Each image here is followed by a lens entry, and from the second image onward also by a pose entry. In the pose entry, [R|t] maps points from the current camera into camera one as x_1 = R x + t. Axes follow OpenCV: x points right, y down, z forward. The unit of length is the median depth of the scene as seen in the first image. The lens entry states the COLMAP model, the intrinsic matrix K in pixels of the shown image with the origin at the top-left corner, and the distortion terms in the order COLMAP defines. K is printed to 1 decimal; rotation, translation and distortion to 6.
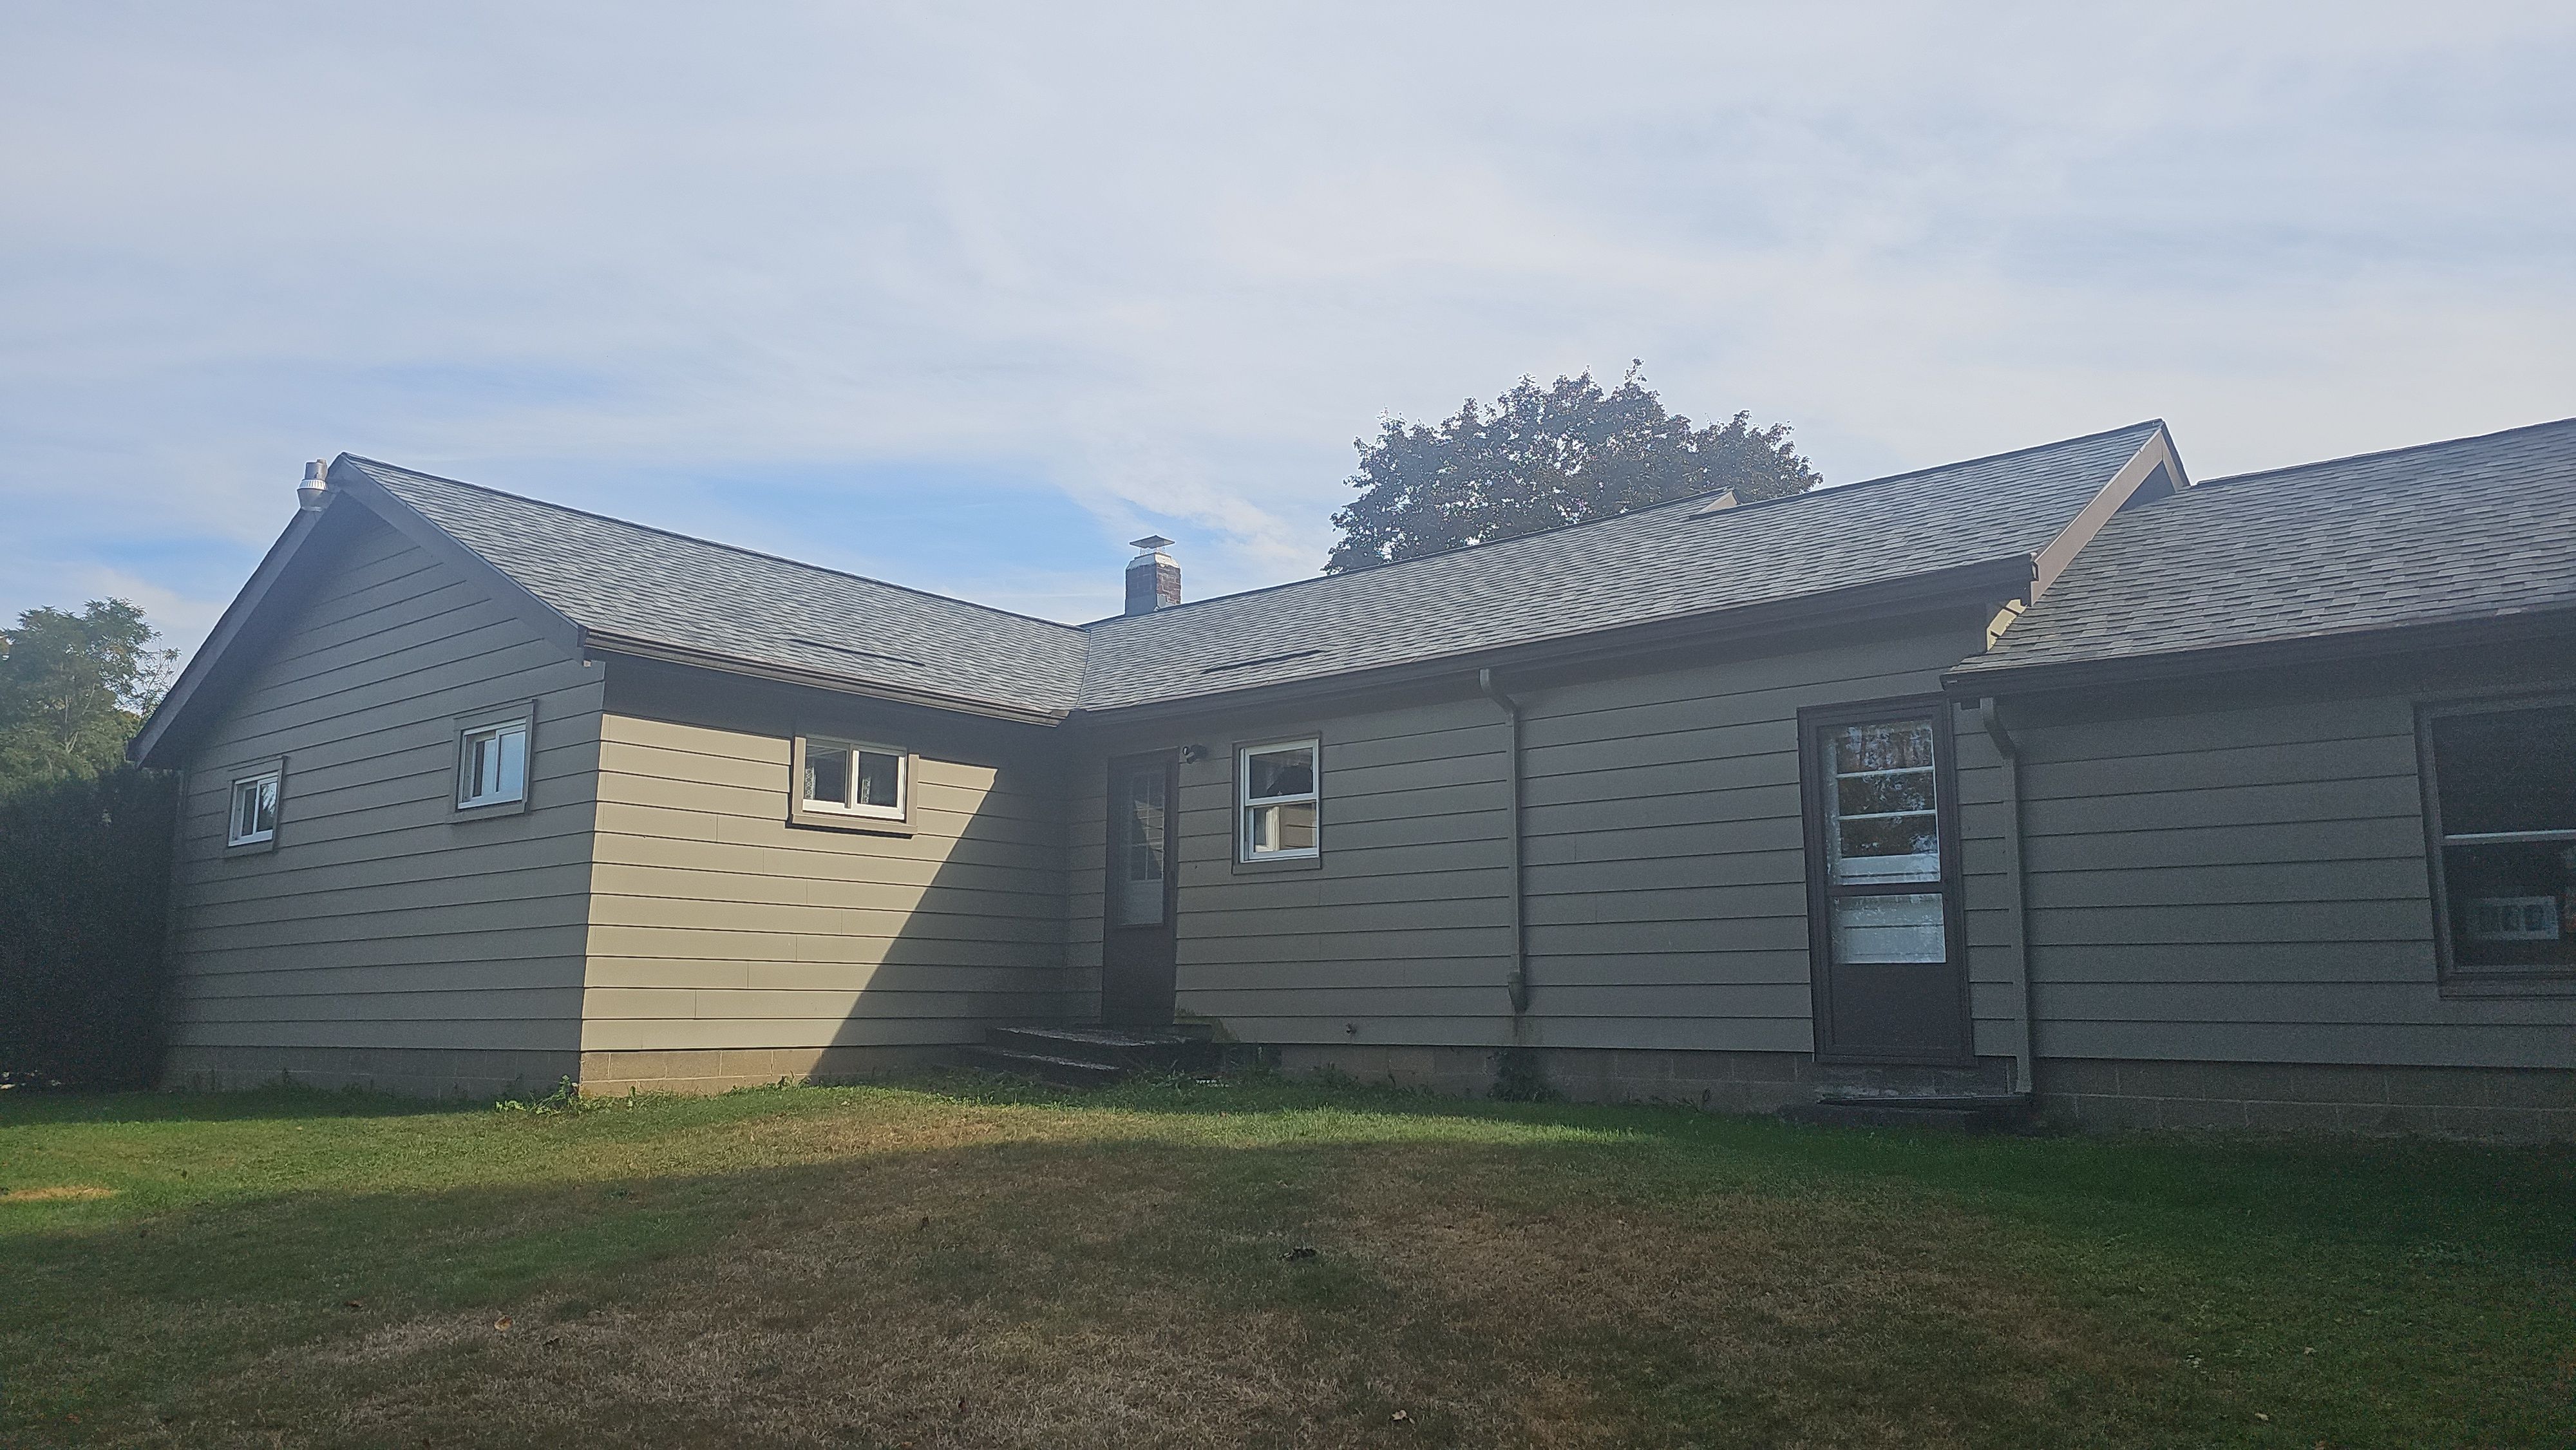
lens RADIAL K [[1708.8, 0, 1288.0], [0, 1708.8, 725.0], [0, 0, 1]] dist [0.054666, -0.063130]
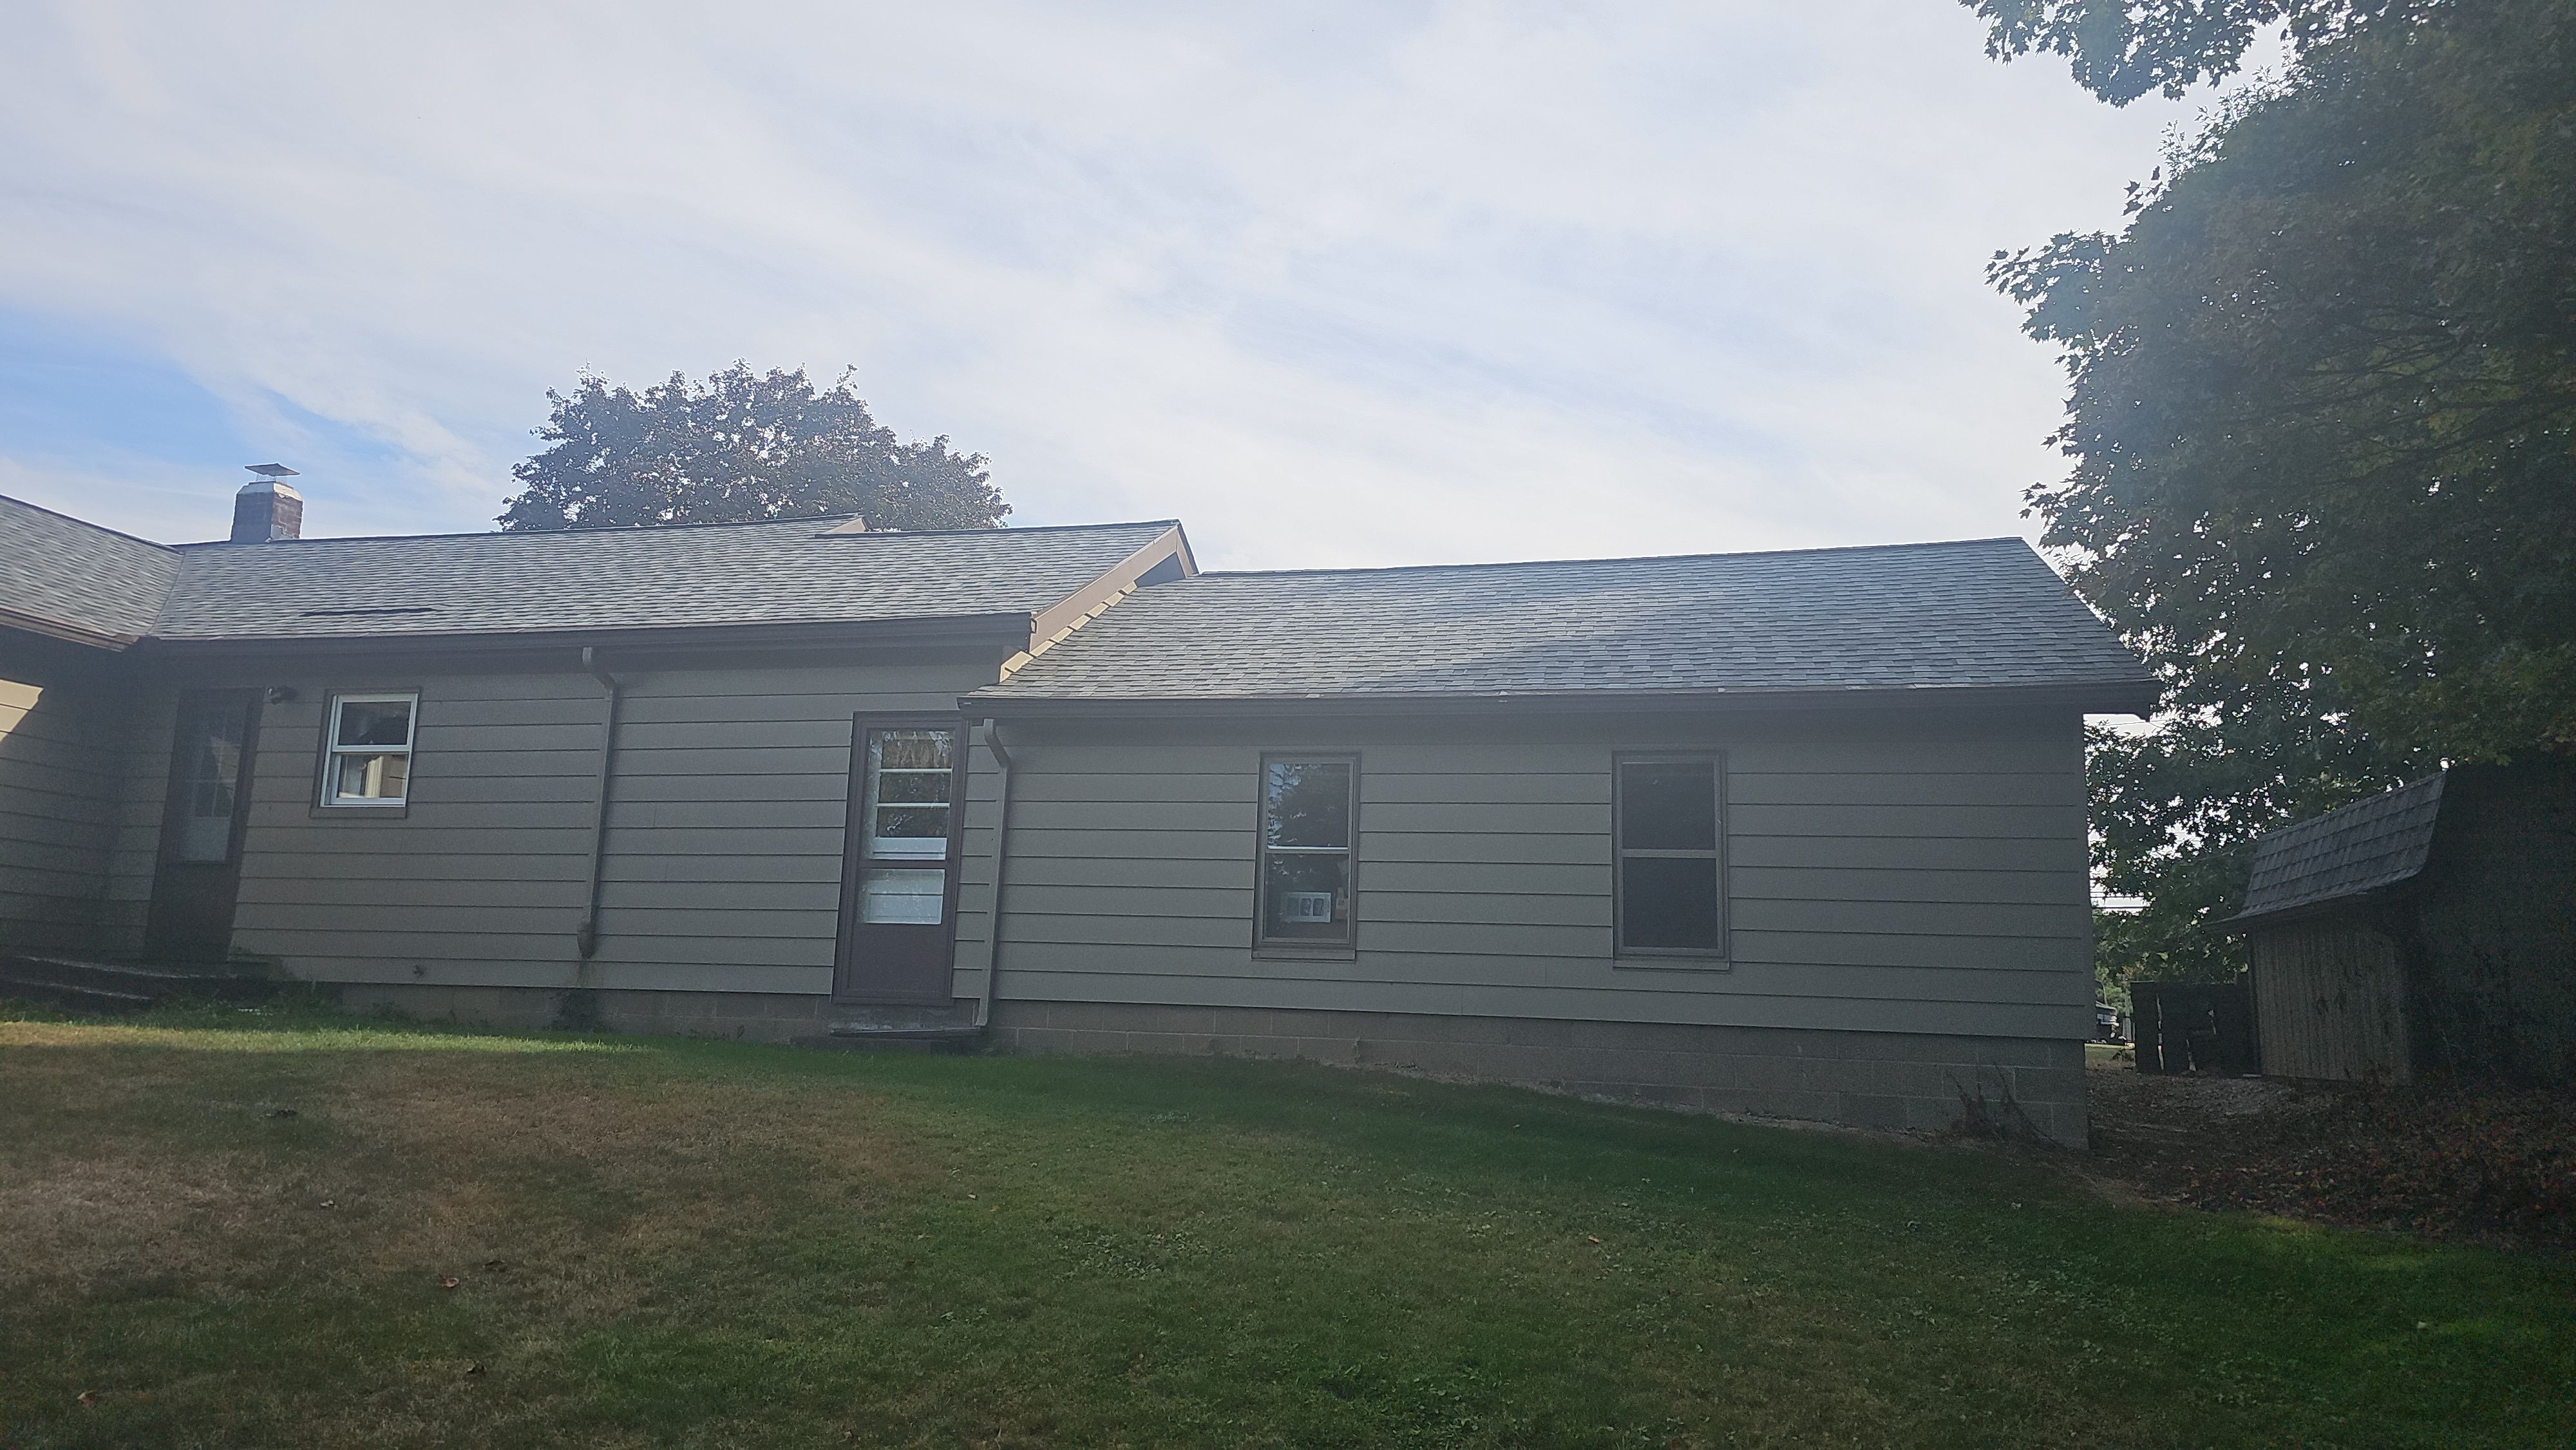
lens RADIAL K [[1708.8, 0, 1288.0], [0, 1708.8, 725.0], [0, 0, 1]] dist [0.054666, -0.063130]
pose [[0.896278, 0.102577, 0.431466, 0.043455], [-0.103417, 0.994404, -0.021584, -0.005196], [-0.431266, -0.025276, 0.901871, -0.192198]]
